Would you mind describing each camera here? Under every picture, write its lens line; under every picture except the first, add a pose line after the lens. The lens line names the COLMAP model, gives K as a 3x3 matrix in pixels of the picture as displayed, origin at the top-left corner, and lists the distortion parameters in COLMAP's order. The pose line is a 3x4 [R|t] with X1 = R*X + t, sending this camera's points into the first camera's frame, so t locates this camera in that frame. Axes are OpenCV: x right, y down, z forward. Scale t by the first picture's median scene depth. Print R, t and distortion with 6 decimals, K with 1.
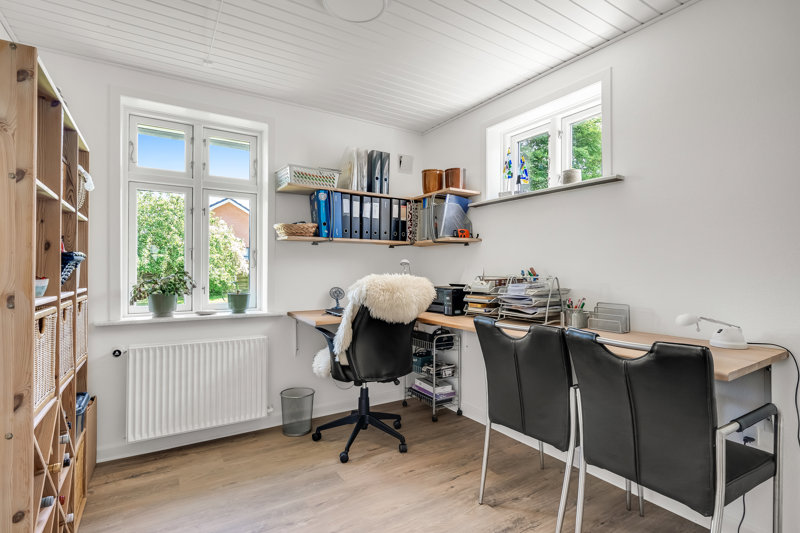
lens RADIAL K [[390.1, 0, 400.4], [0, 390.1, 266.4], [0, 0, 1]] dist [0.001707, 0.000034]
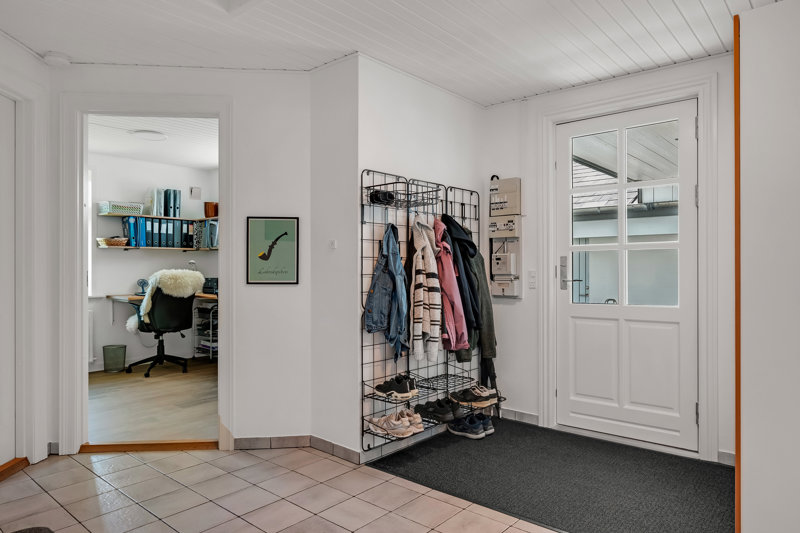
lens RADIAL K [[513.9, 0, 400.2], [0, 513.9, 267.6], [0, 0, 1]] dist [-0.004196, 0.000176]
pose [[0.955844, -0.002775, 0.293861, 0.213045], [0.001385, 0.999987, 0.004938, 0.000950], [-0.293871, -0.004313, 0.955835, -1.225252]]
